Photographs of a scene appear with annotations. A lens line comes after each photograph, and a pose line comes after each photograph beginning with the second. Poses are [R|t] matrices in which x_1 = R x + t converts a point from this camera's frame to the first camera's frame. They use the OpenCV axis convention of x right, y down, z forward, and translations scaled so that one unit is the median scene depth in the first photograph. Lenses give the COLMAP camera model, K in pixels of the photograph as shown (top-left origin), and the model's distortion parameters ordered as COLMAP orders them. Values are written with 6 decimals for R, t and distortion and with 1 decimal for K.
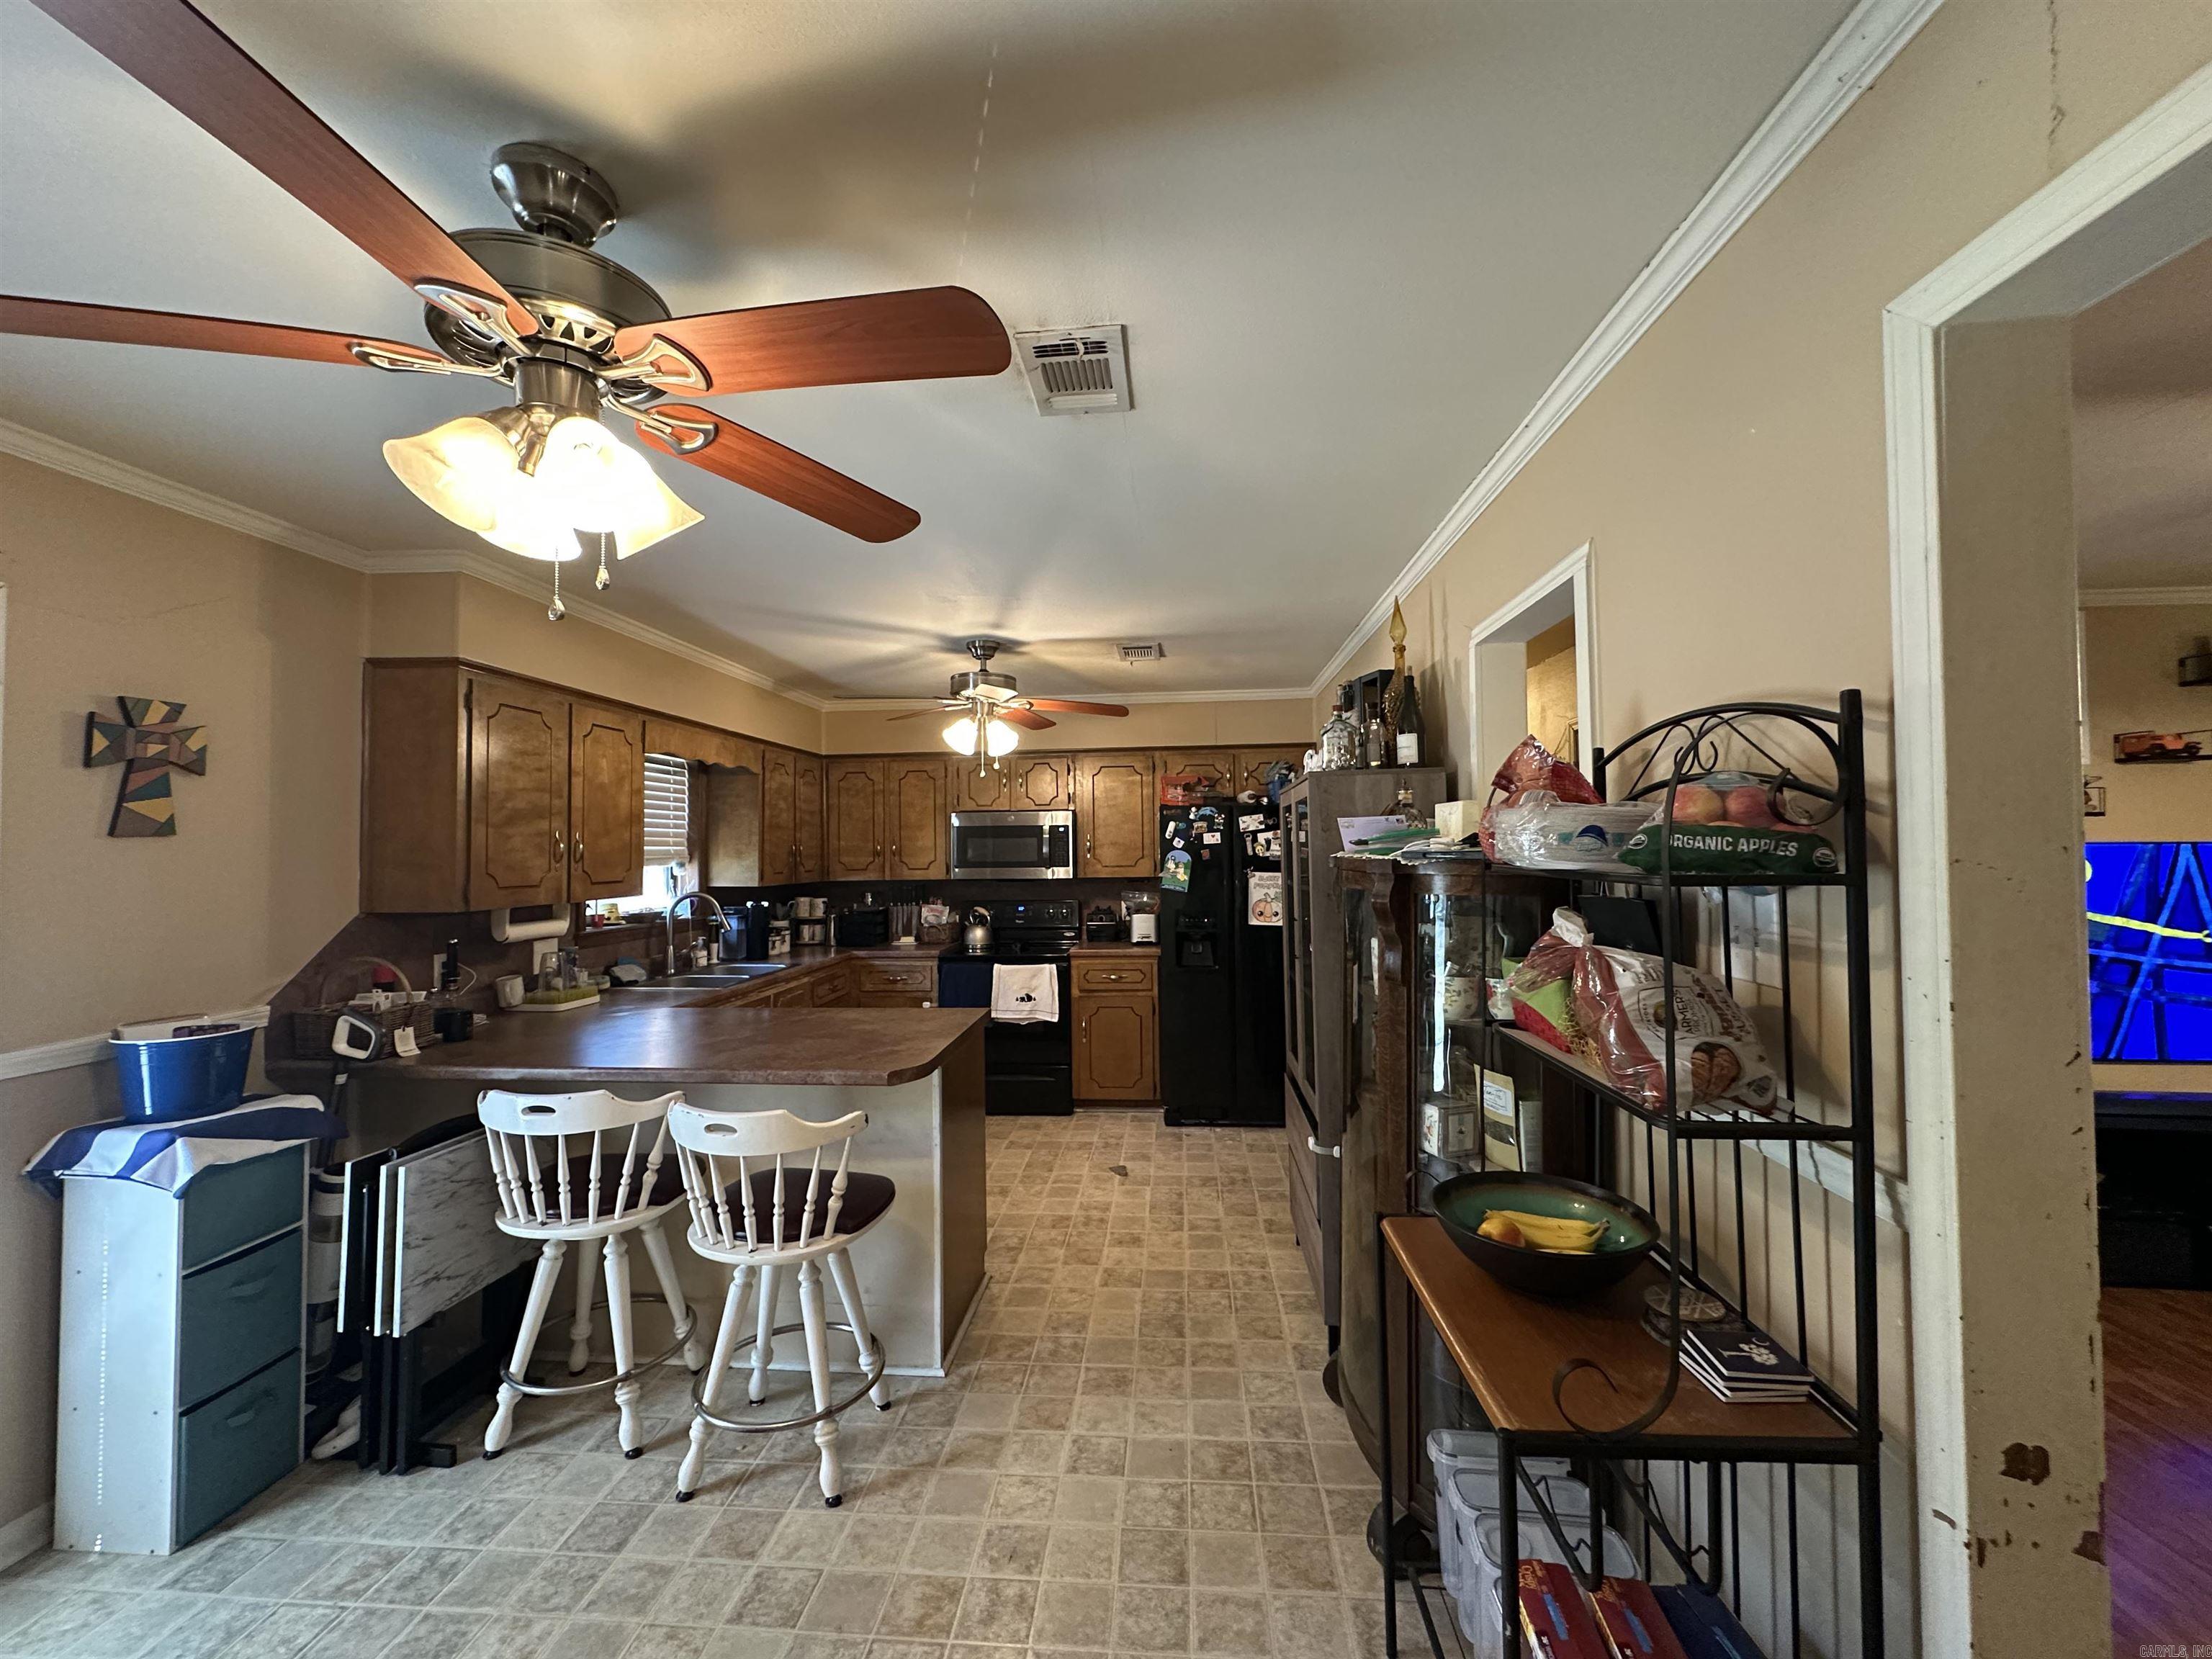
lens RADIAL K [[879.3, 0, 1102.0], [0, 879.3, 825.8], [0, 0, 1]] dist [0.002721, 0.000022]
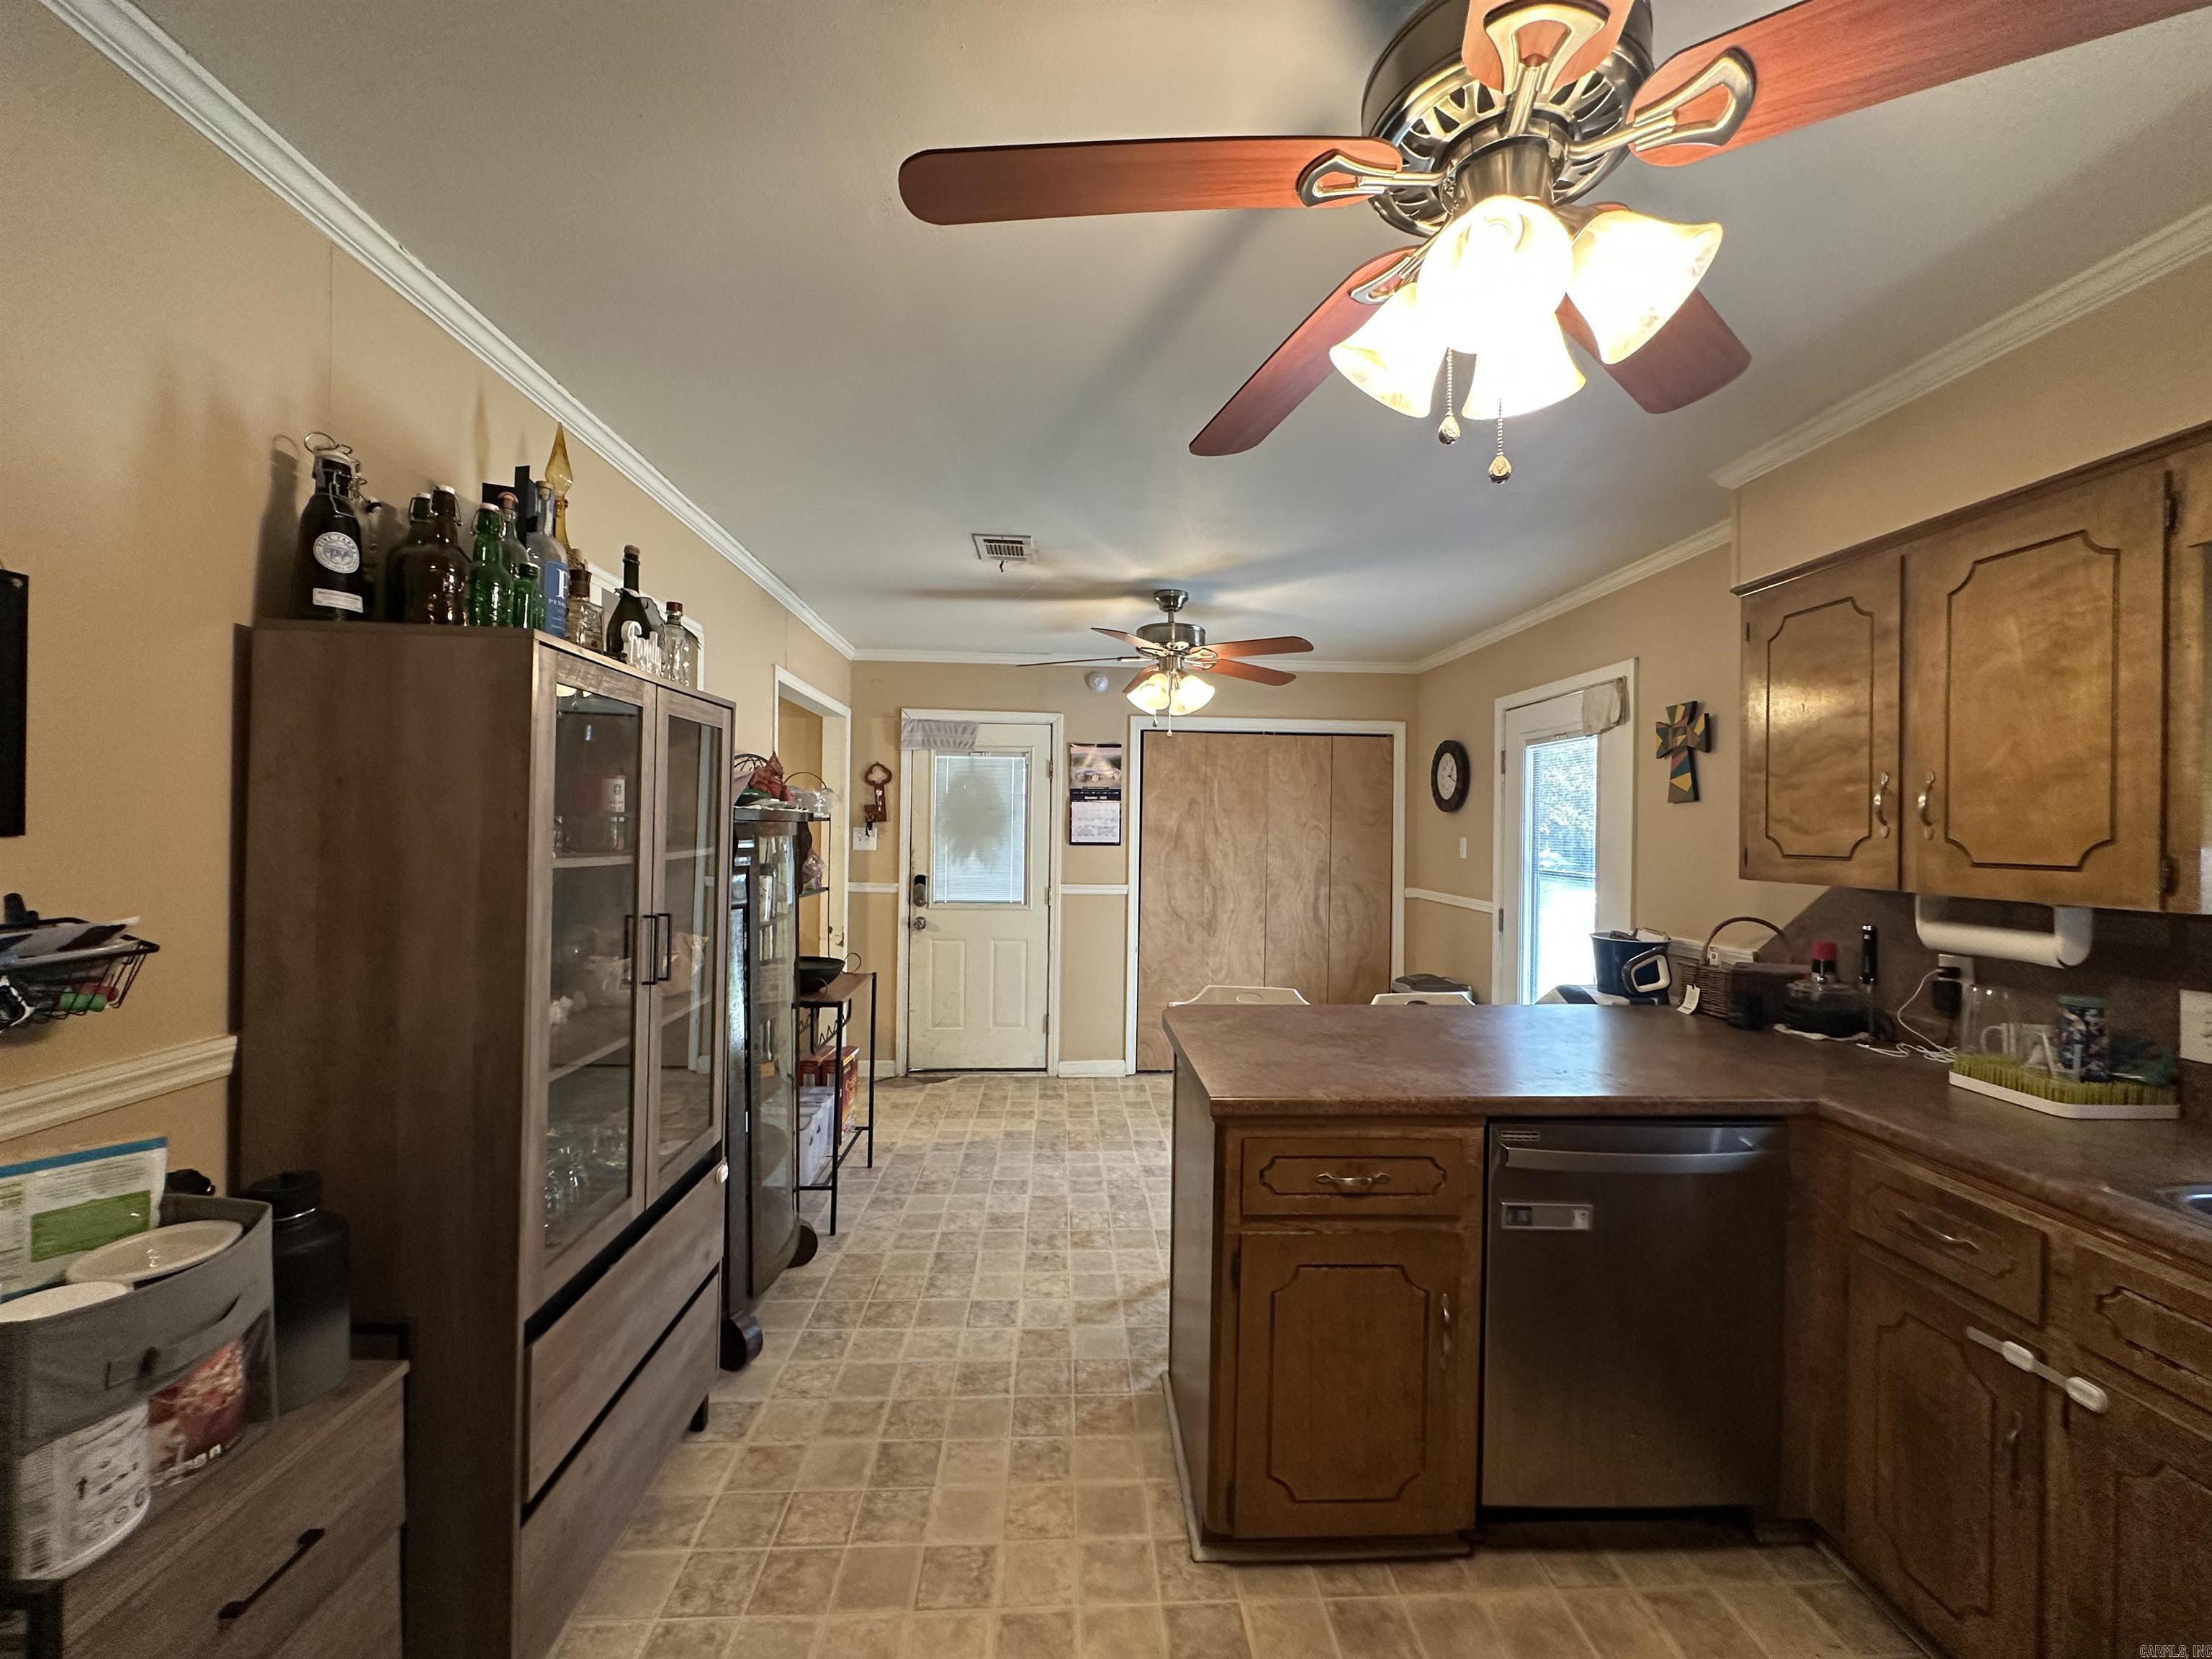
lens RADIAL K [[879.3, 0, 1107.3], [0, 879.3, 829.6], [0, 0, 1]] dist [0.002721, 0.000022]
pose [[-0.990068, -0.005334, -0.140487, 0.010332], [-0.002124, 0.999733, -0.022989, 0.070791], [0.140572, -0.022462, -0.989816, 1.784618]]
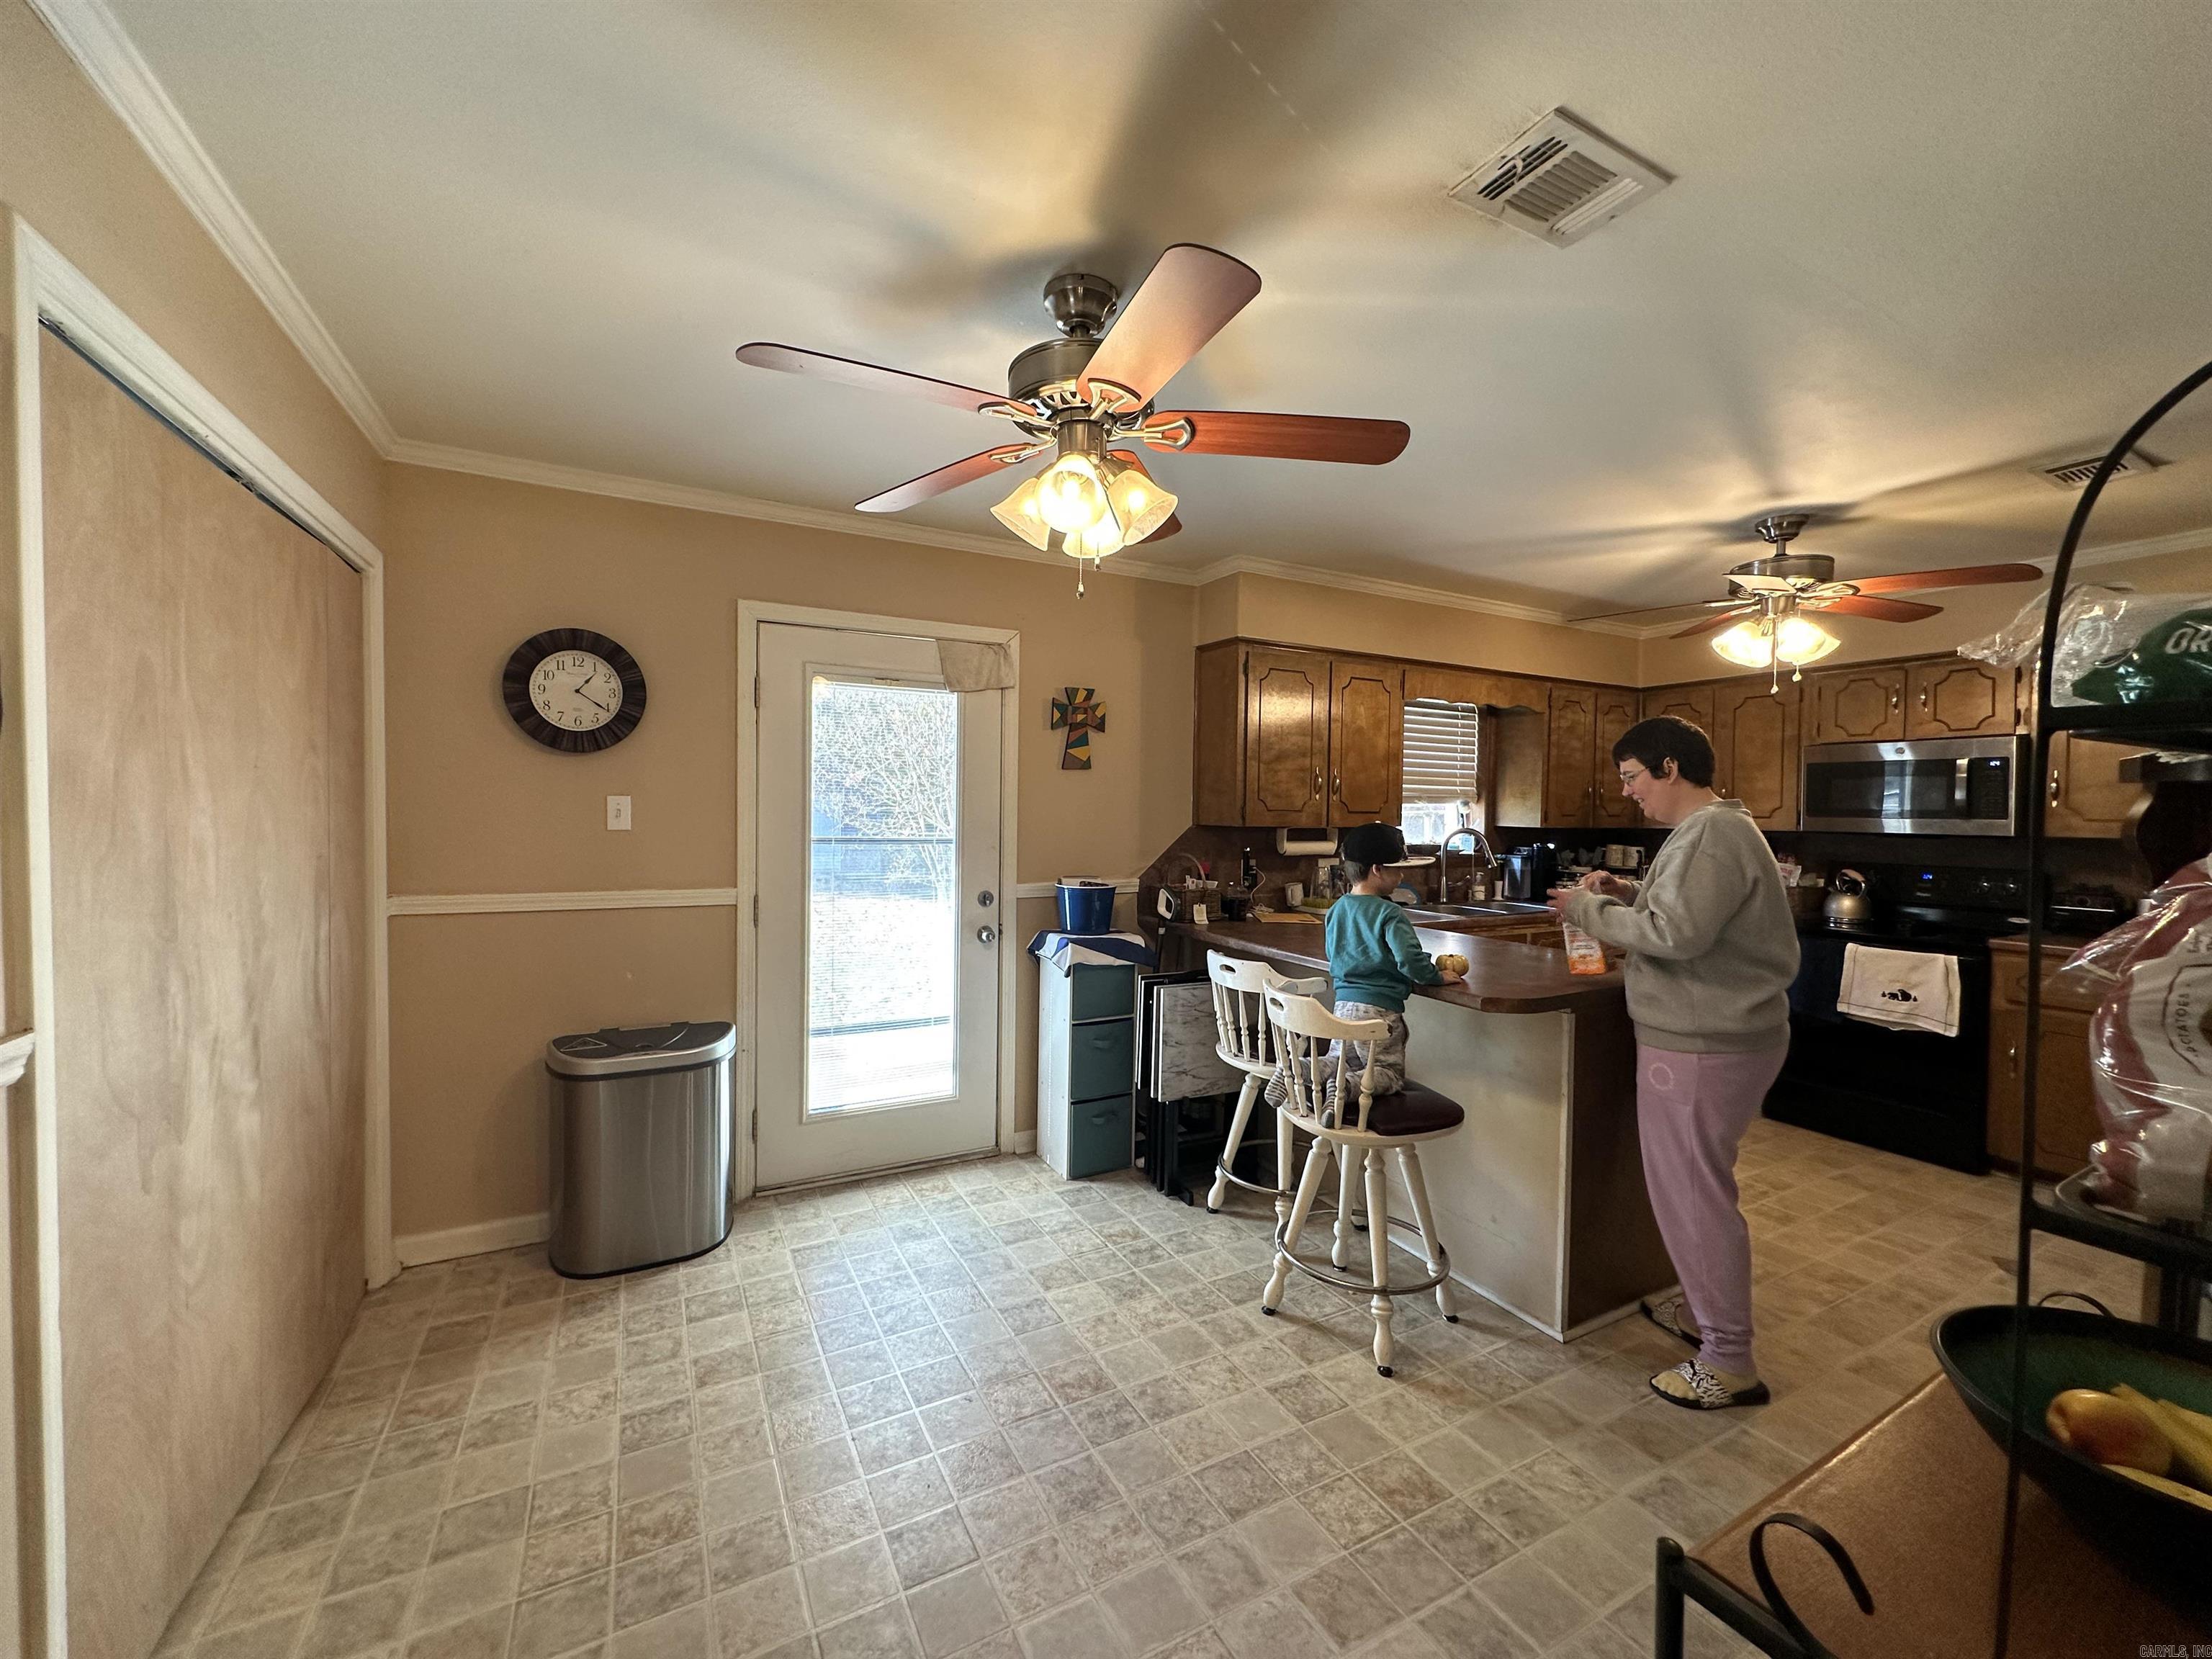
lens RADIAL K [[879.3, 0, 1115.2], [0, 879.3, 824.8], [0, 0, 1]] dist [0.002721, 0.000022]
pose [[0.545568, 0.033477, -0.837398, 0.297972], [0.004109, 0.999083, 0.042618, 0.037405], [0.838057, -0.026692, 0.544930, 0.107736]]
